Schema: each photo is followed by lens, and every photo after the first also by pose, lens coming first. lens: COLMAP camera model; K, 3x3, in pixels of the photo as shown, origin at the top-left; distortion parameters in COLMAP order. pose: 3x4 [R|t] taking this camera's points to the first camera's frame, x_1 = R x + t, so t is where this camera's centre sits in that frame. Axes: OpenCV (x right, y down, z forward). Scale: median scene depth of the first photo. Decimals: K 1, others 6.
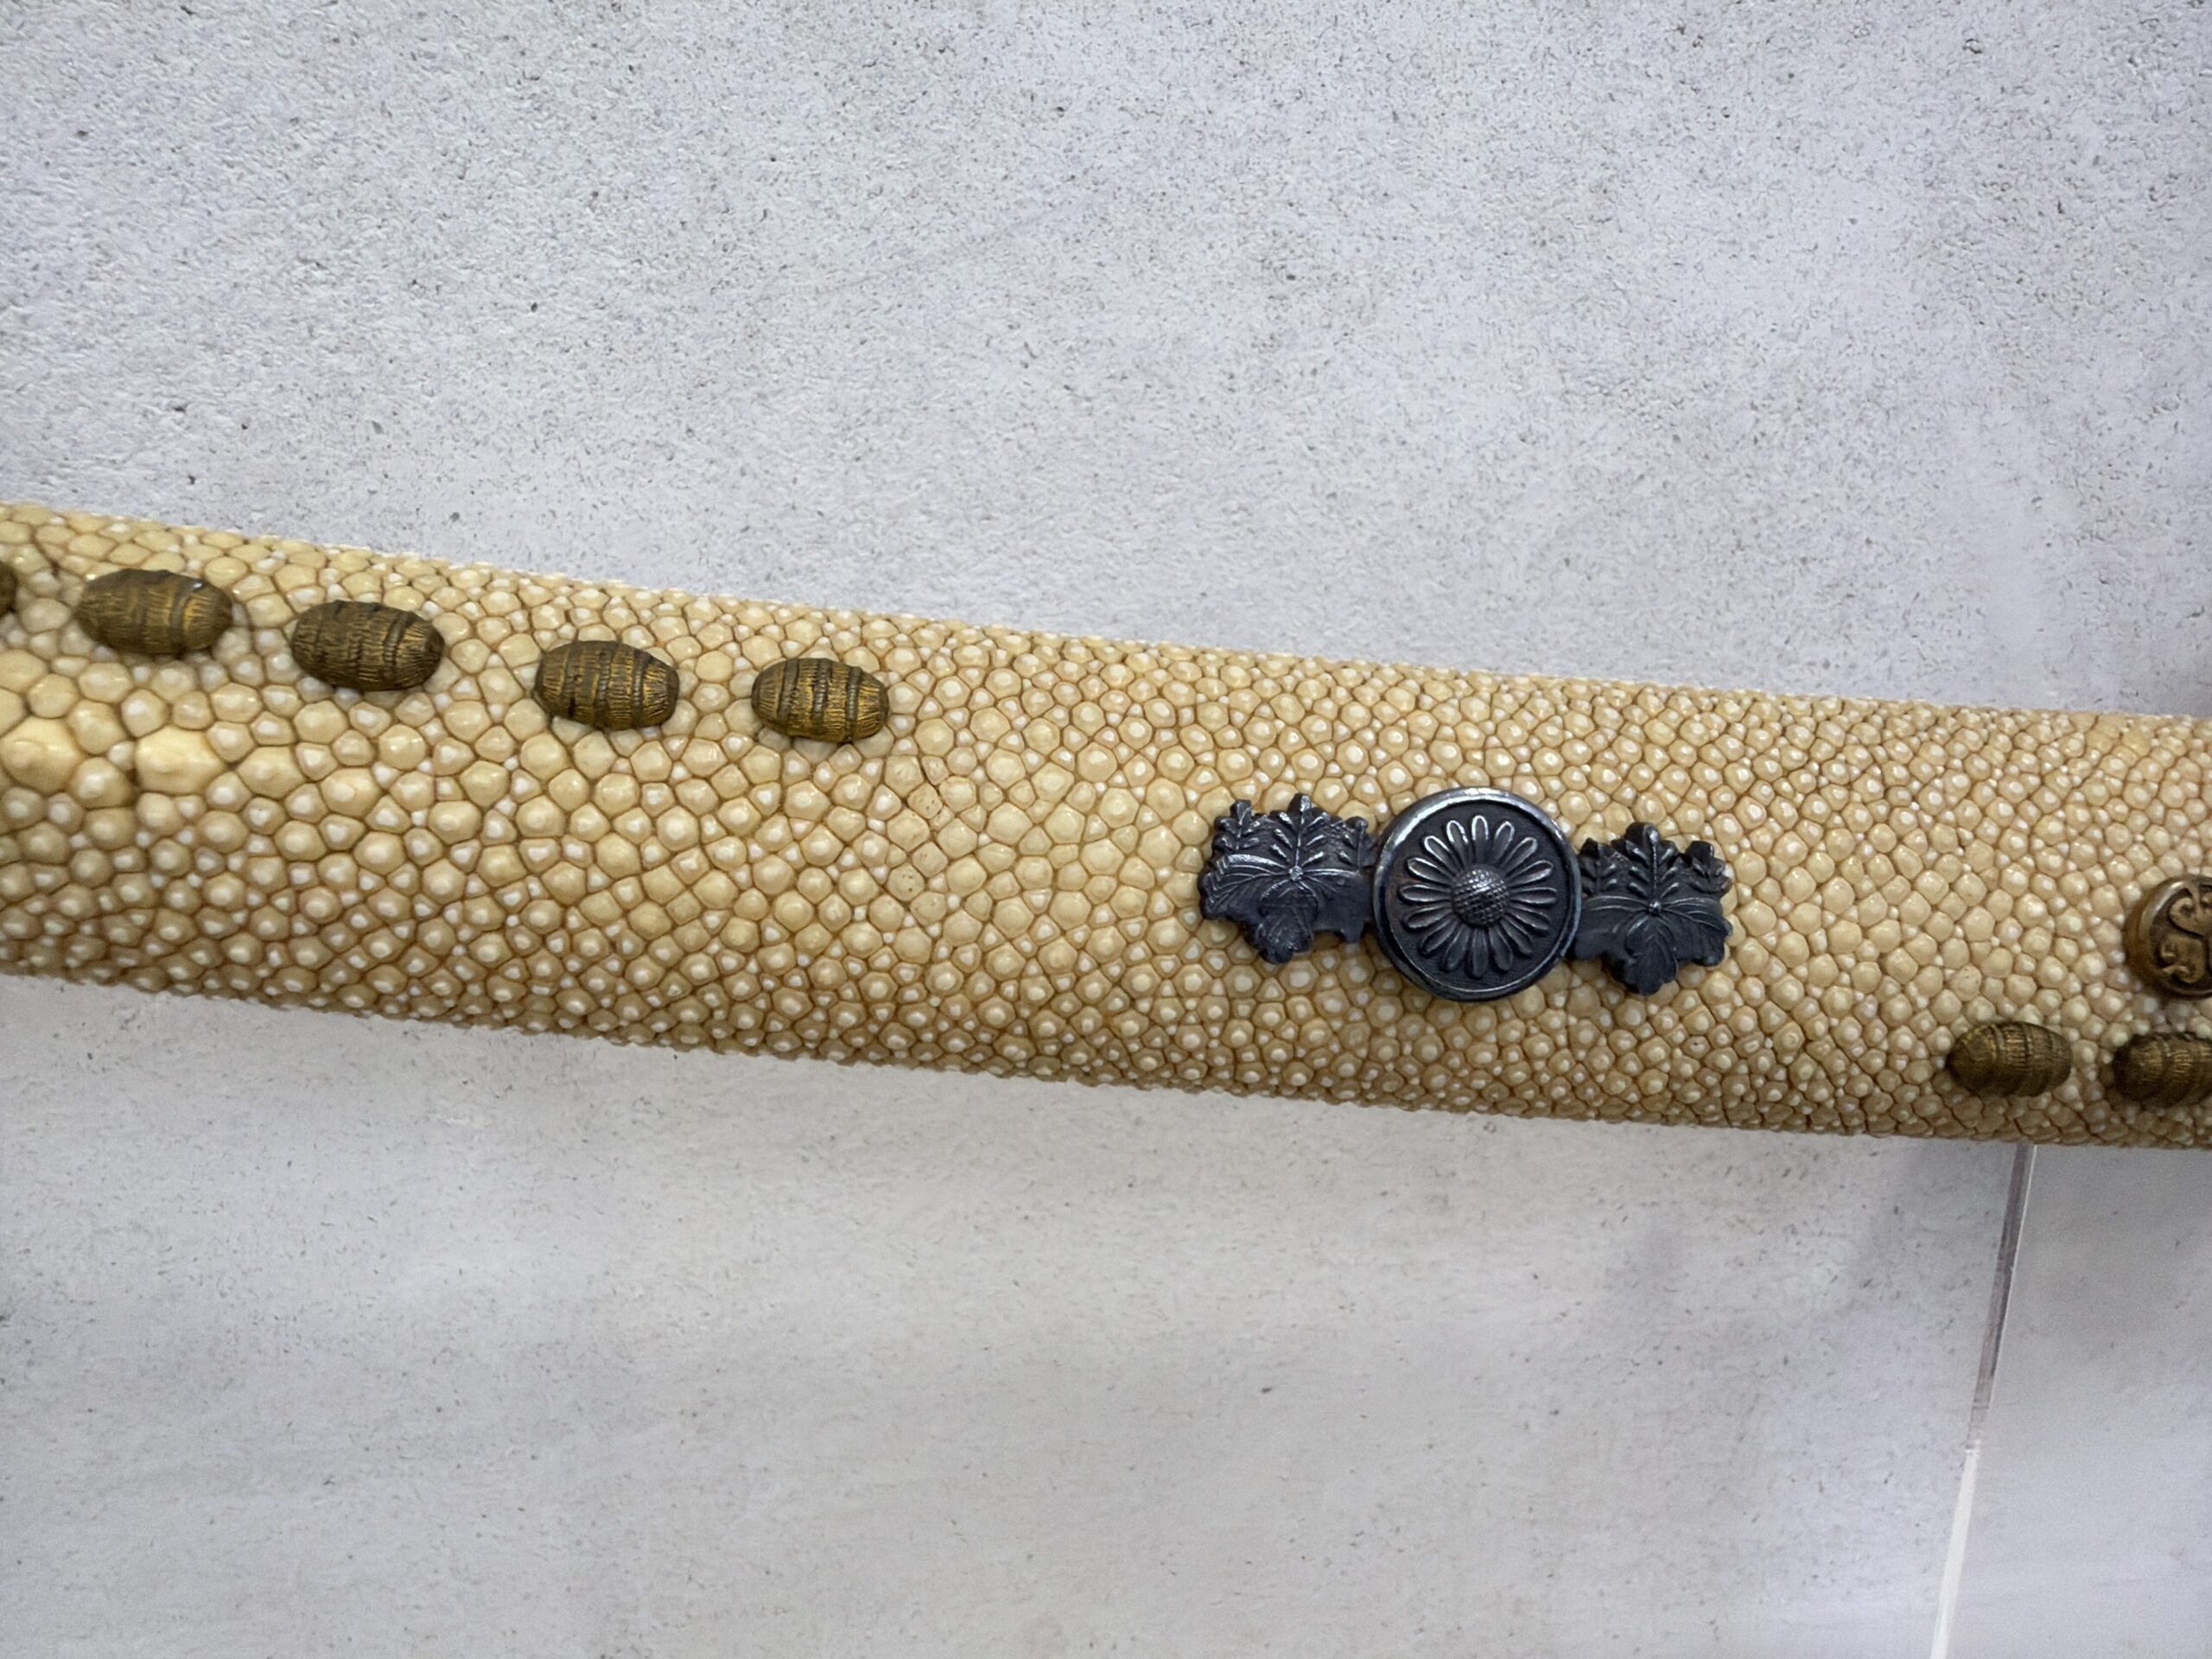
lens RADIAL K [[1596.7, 0, 1106.0], [0, 1596.7, 829.5], [0, 0, 1]] dist [-0.001200, 0.003681]
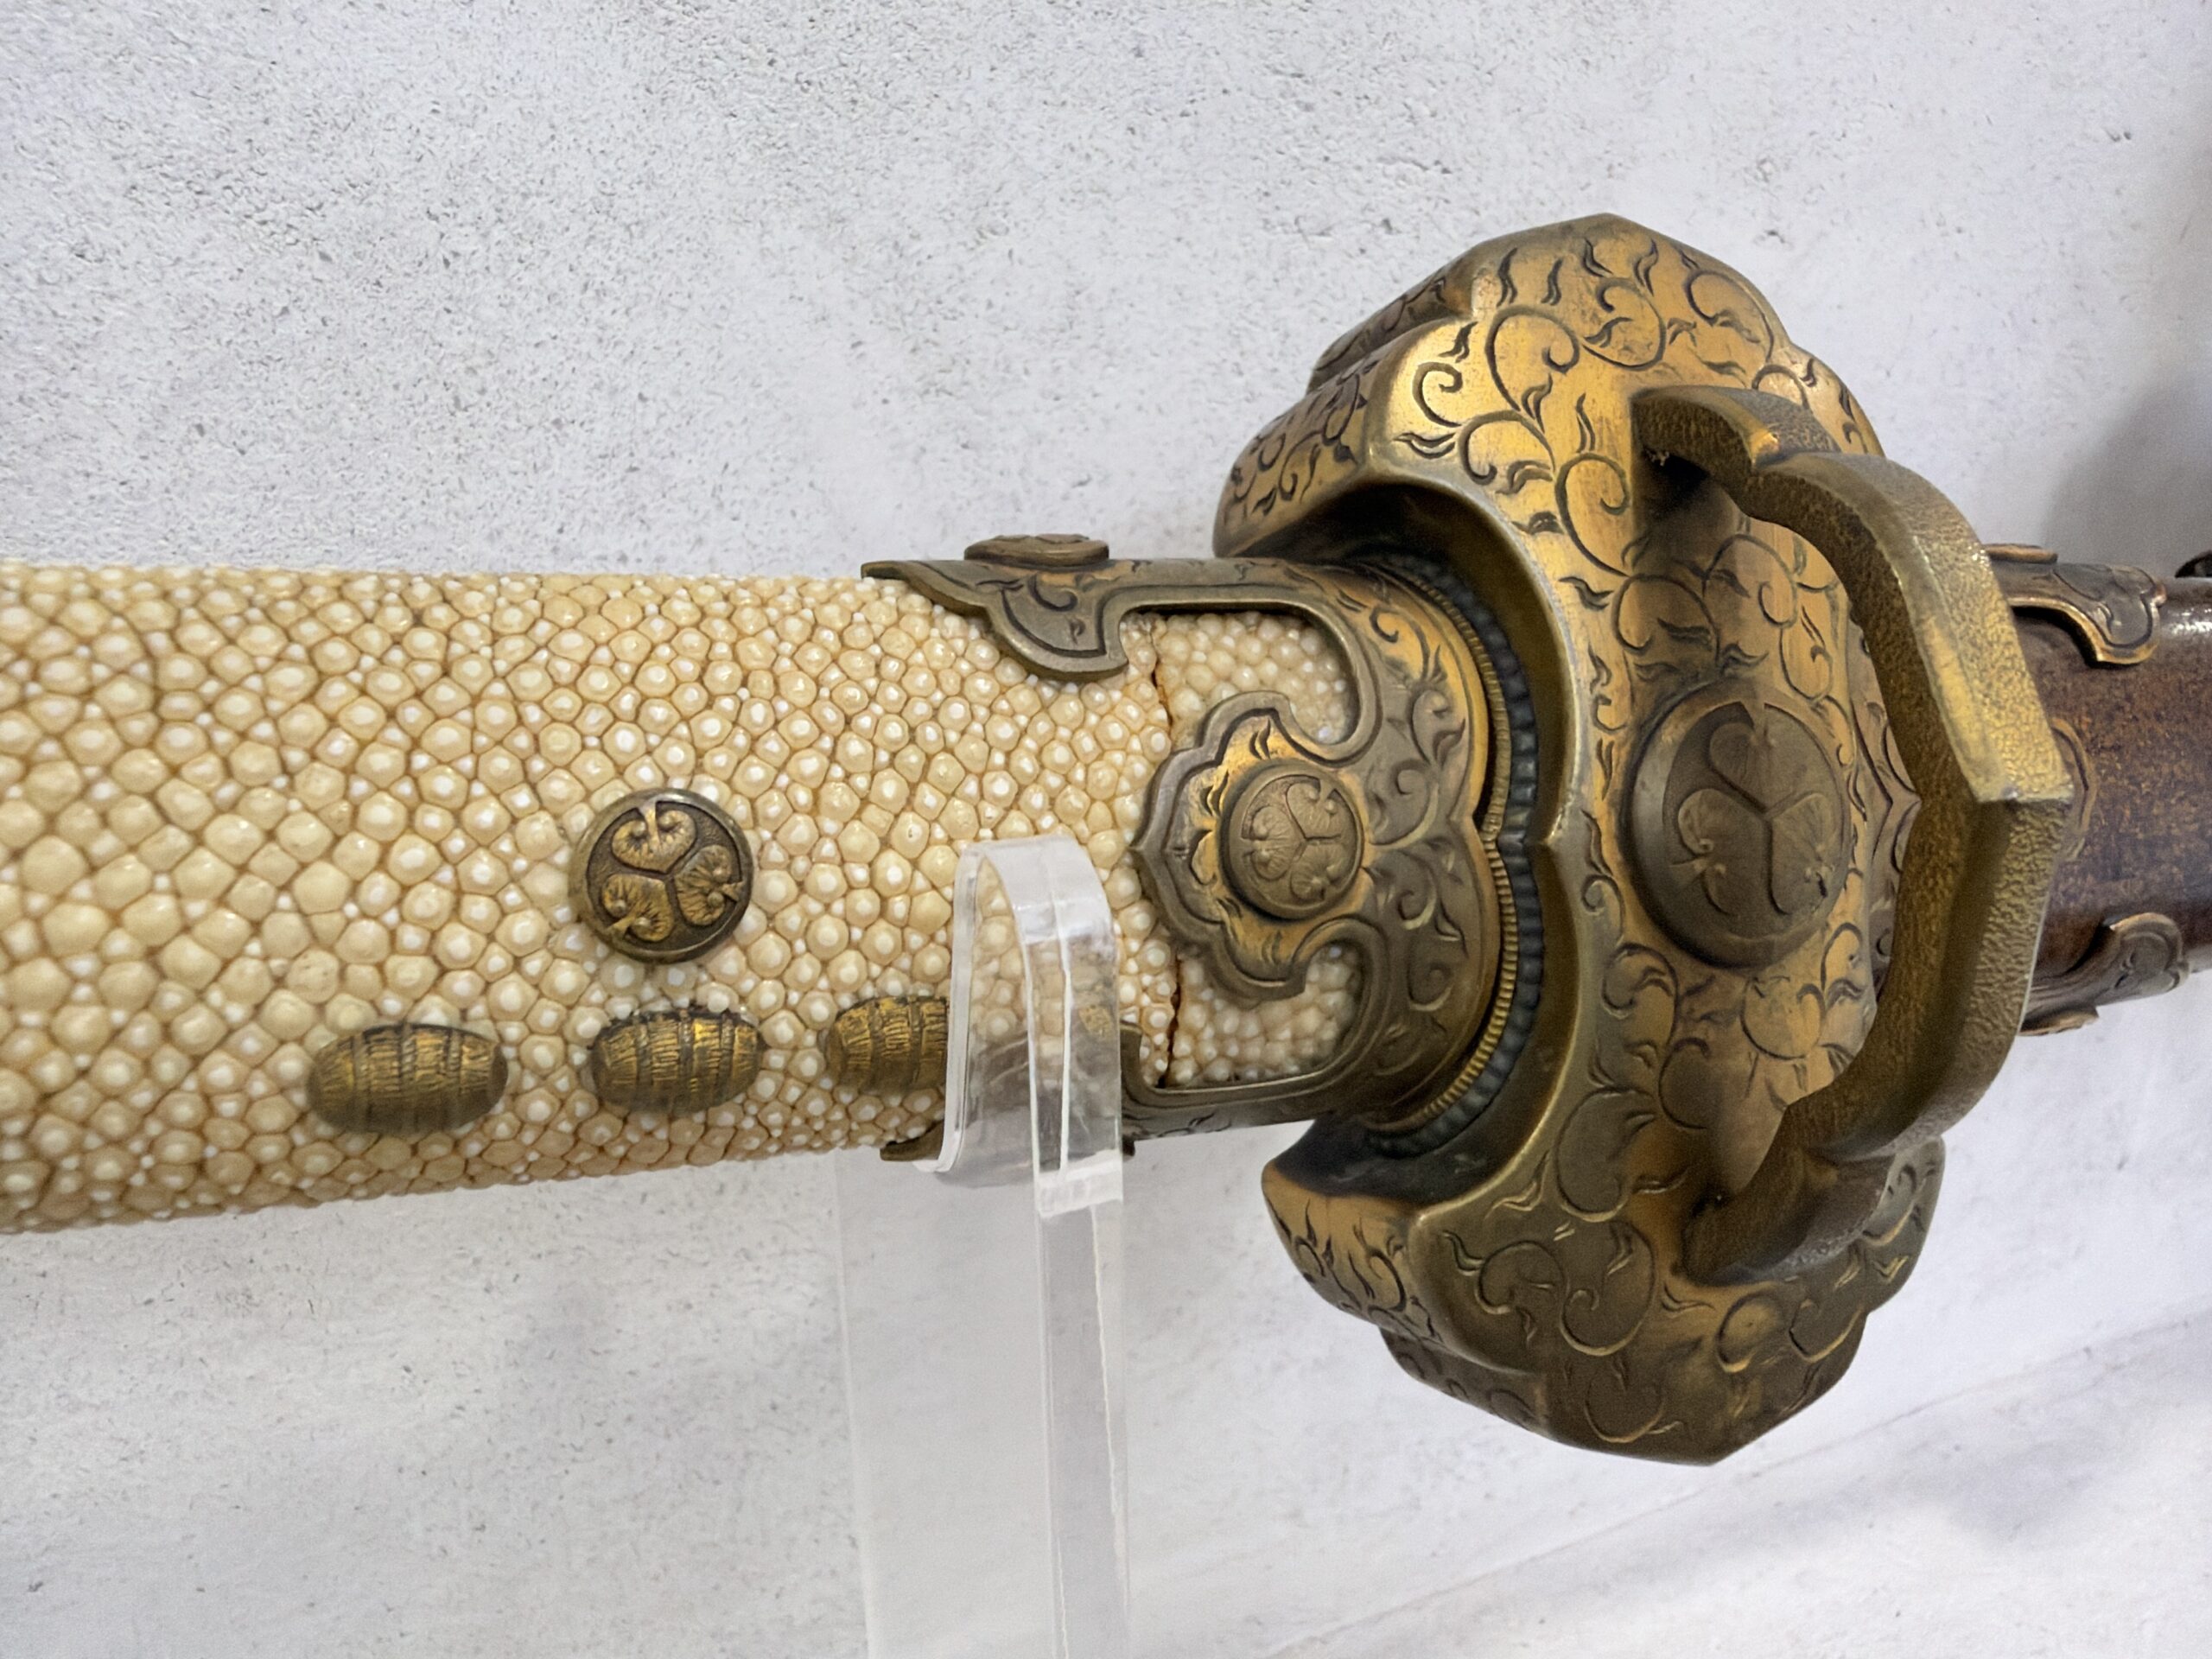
lens RADIAL K [[1607.7, 0, 1106.0], [0, 1607.7, 829.5], [0, 0, 1]] dist [0.002141, 0.003654]
pose [[0.957422, -0.089461, 0.274480, 0.665666], [0.085771, 0.995990, 0.025442, 0.045101], [-0.275656, -0.000816, 0.961256, 0.251728]]
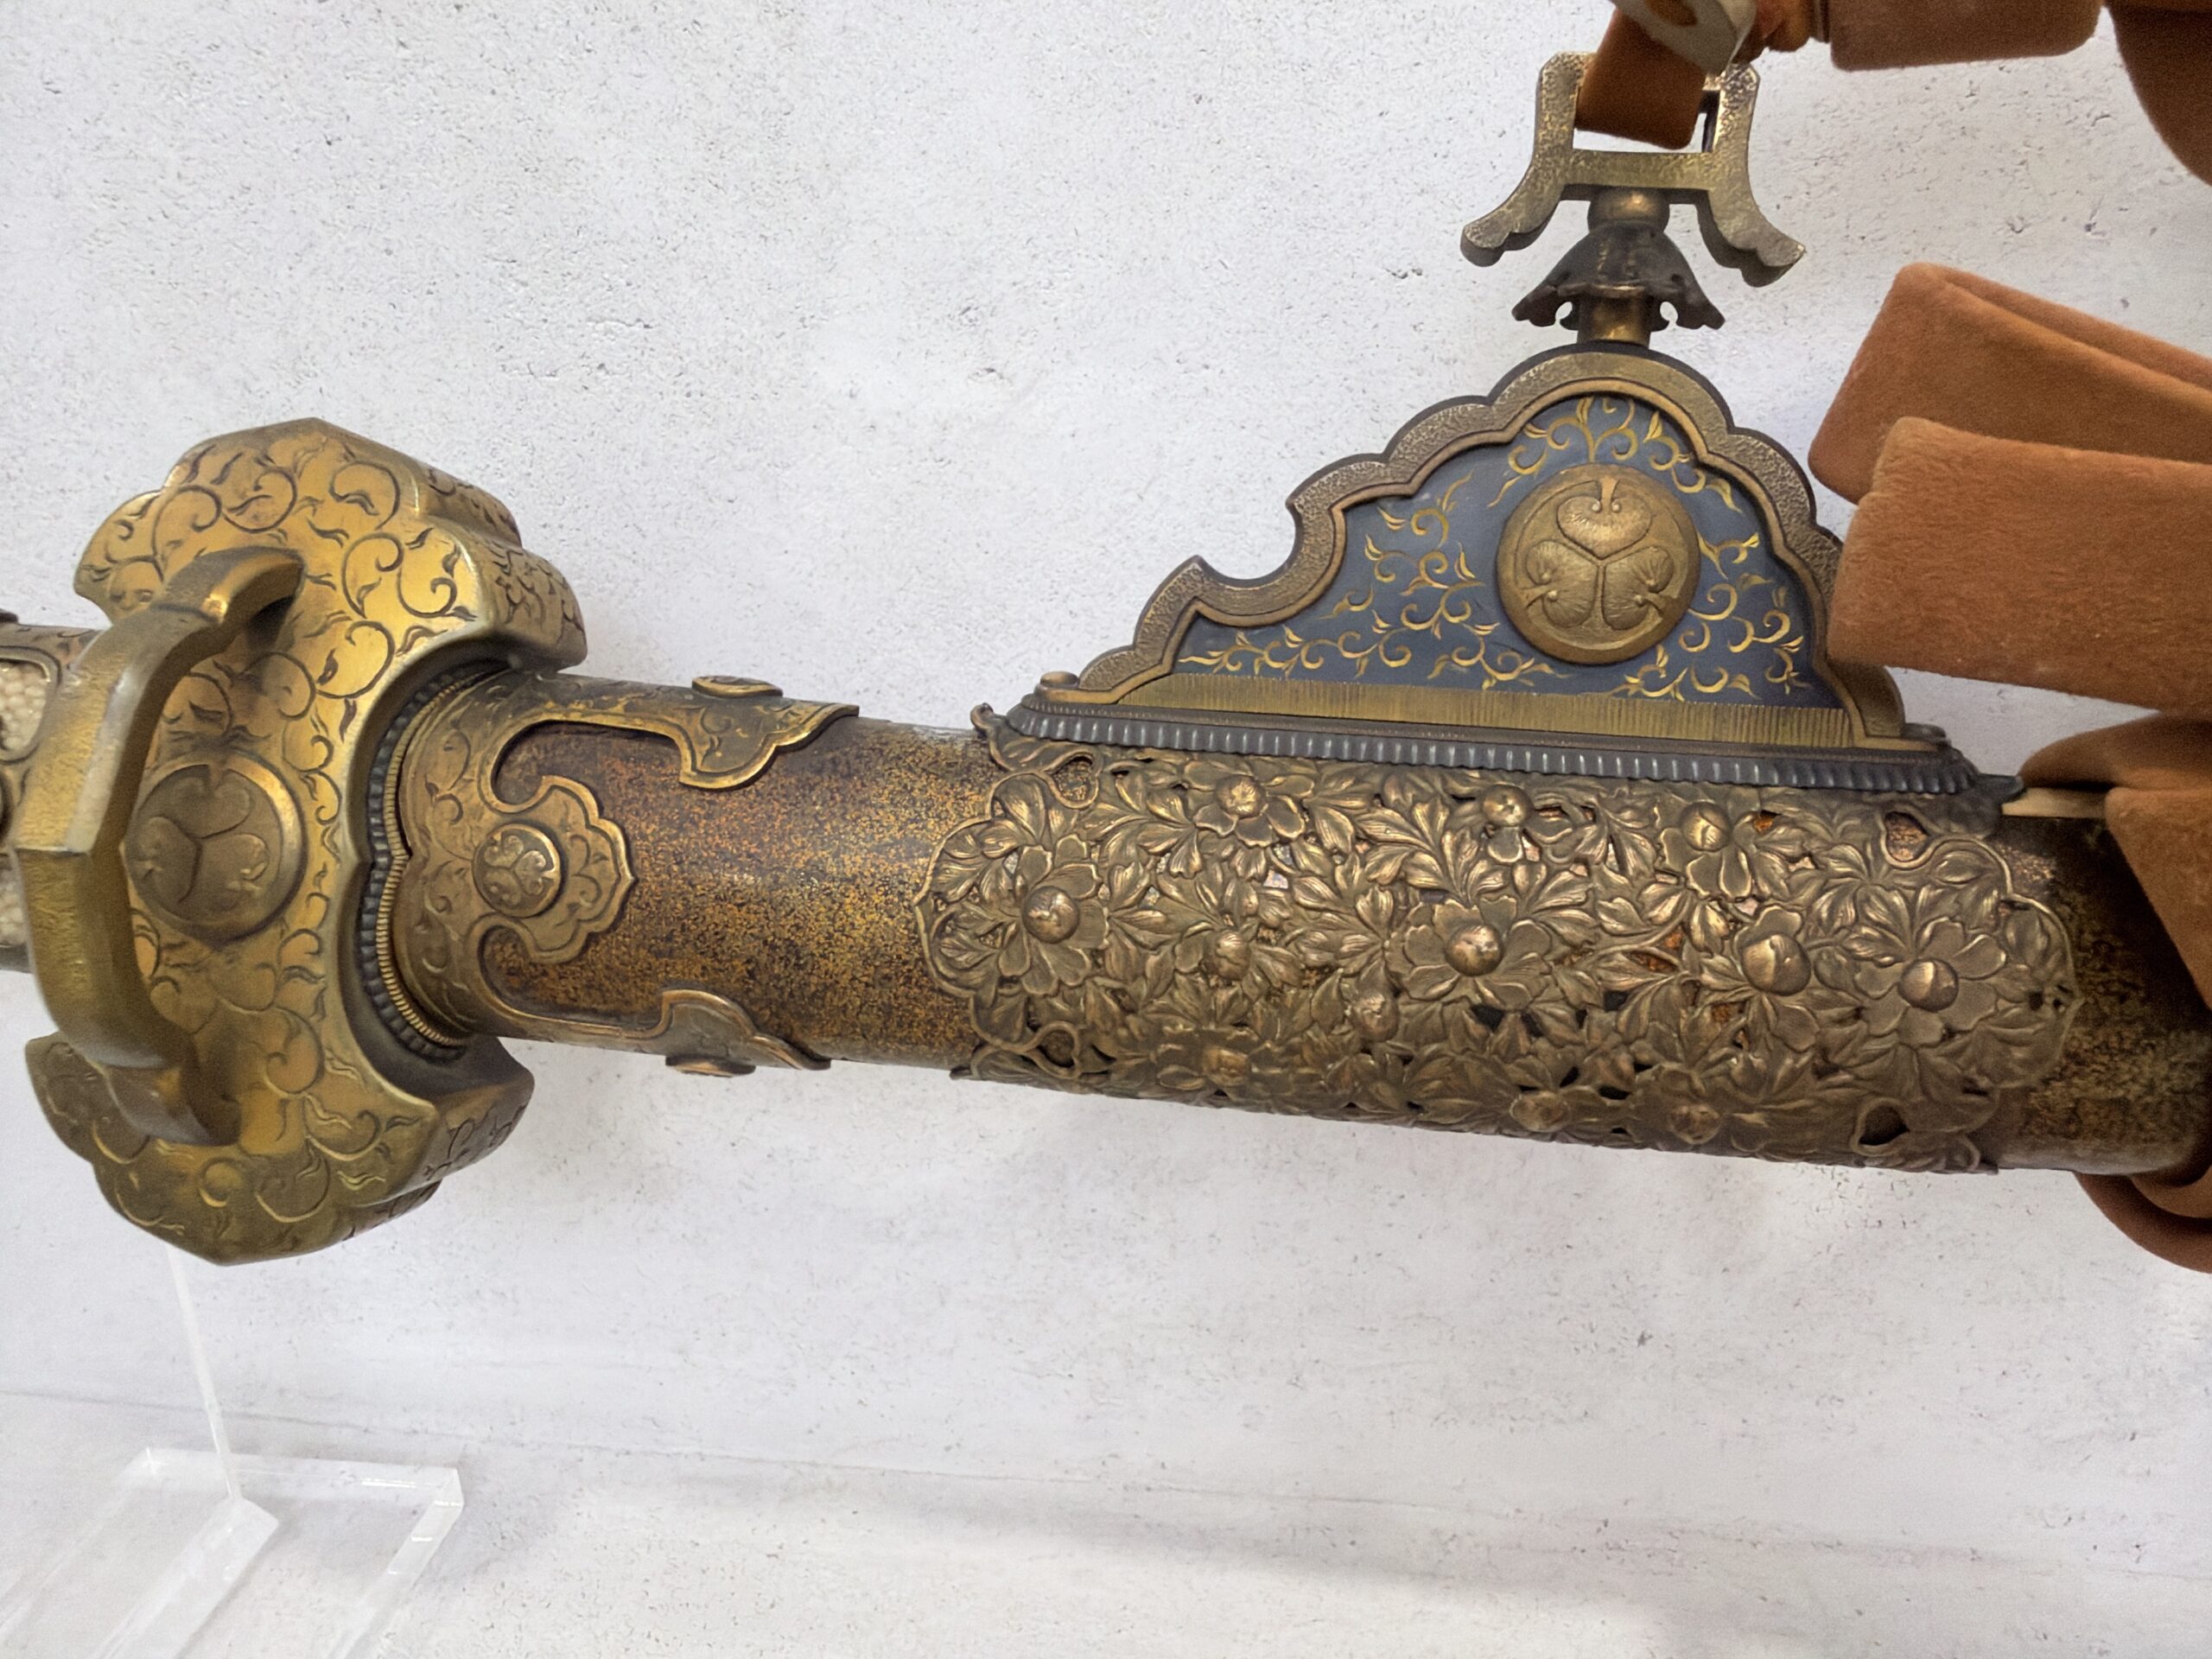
lens RADIAL K [[1607.7, 0, 1106.0], [0, 1607.7, 829.5], [0, 0, 1]] dist [0.002141, 0.003654]
pose [[0.971535, 0.079759, -0.223067, 2.260754], [-0.066714, 0.995625, 0.065427, -0.055155], [0.227310, -0.048683, 0.972605, -0.119241]]
